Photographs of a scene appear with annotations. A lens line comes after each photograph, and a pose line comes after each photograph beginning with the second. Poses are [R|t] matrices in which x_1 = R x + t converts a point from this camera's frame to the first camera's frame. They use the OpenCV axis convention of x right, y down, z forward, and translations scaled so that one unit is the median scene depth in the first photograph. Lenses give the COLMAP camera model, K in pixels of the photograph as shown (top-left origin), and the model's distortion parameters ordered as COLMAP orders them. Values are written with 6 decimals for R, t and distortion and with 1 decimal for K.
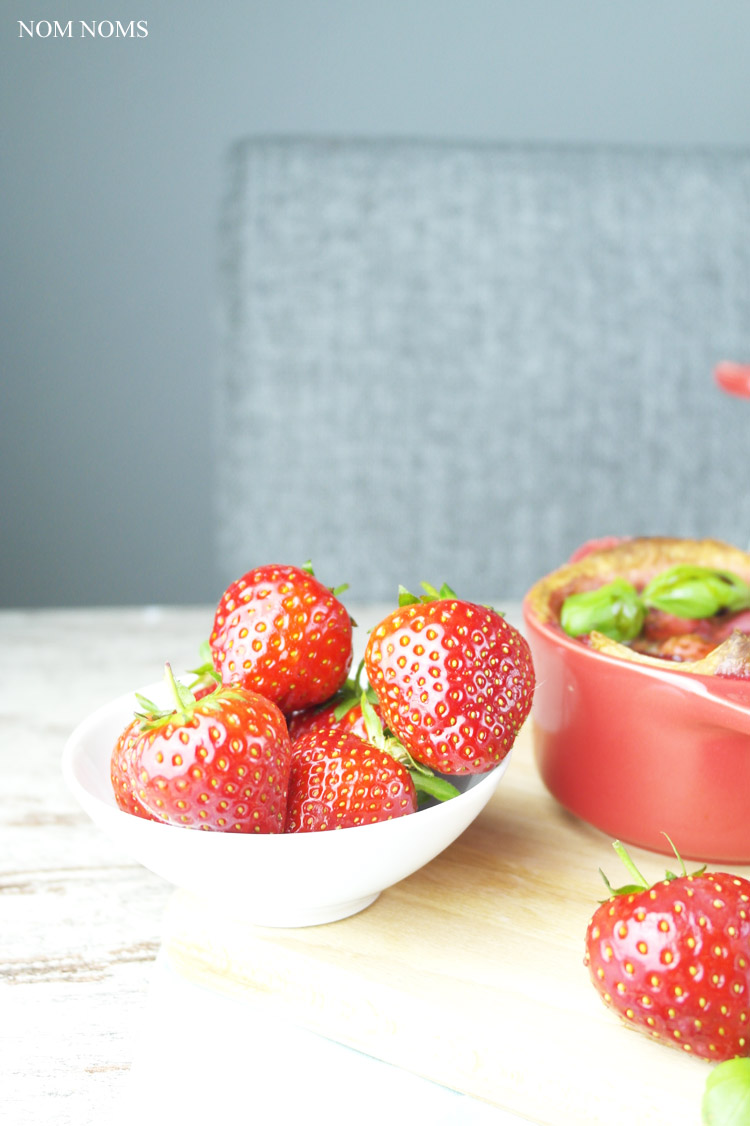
lens RADIAL K [[1591.6, 0, 376.8], [0, 1591.6, 565.4], [0, 0, 1]] dist [-0.024313, 0.000000]
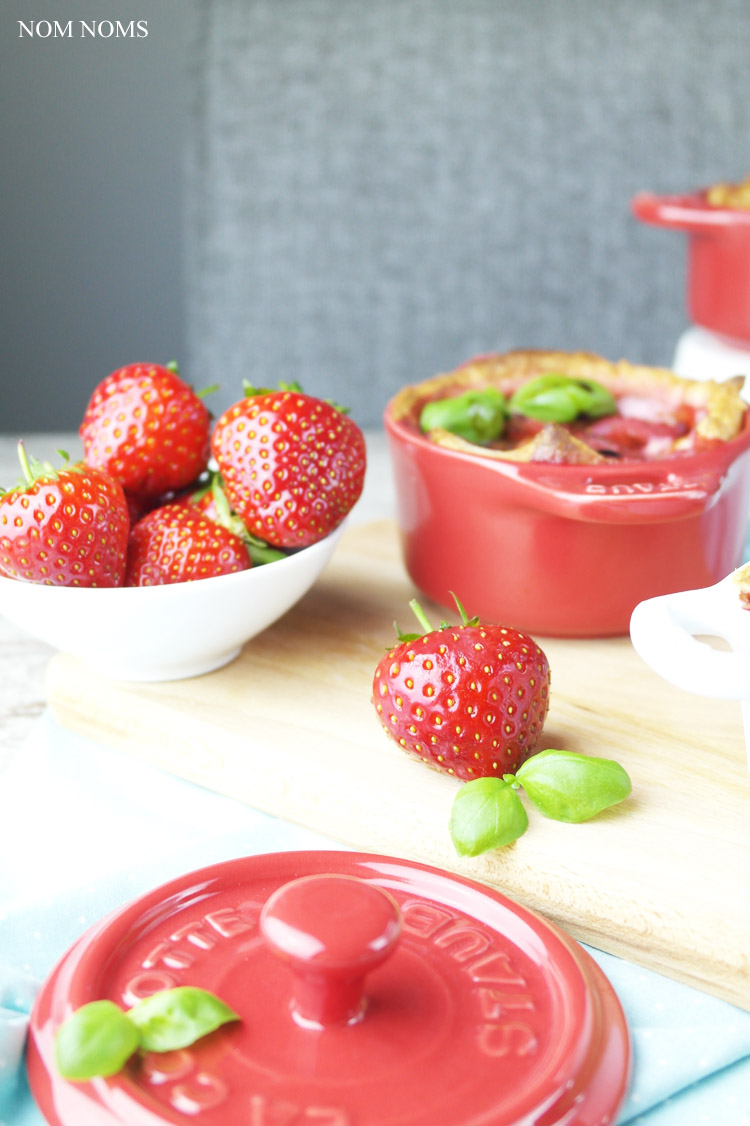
lens RADIAL K [[1591.6, 0, 384.2], [0, 1591.6, 585.8], [0, 0, 1]] dist [-0.024313, 0.000000]
pose [[0.997686, 0.006700, -0.067655, 0.106540], [-0.000605, 0.995968, 0.089709, 0.031737], [0.067984, -0.089461, 0.993667, -0.064508]]
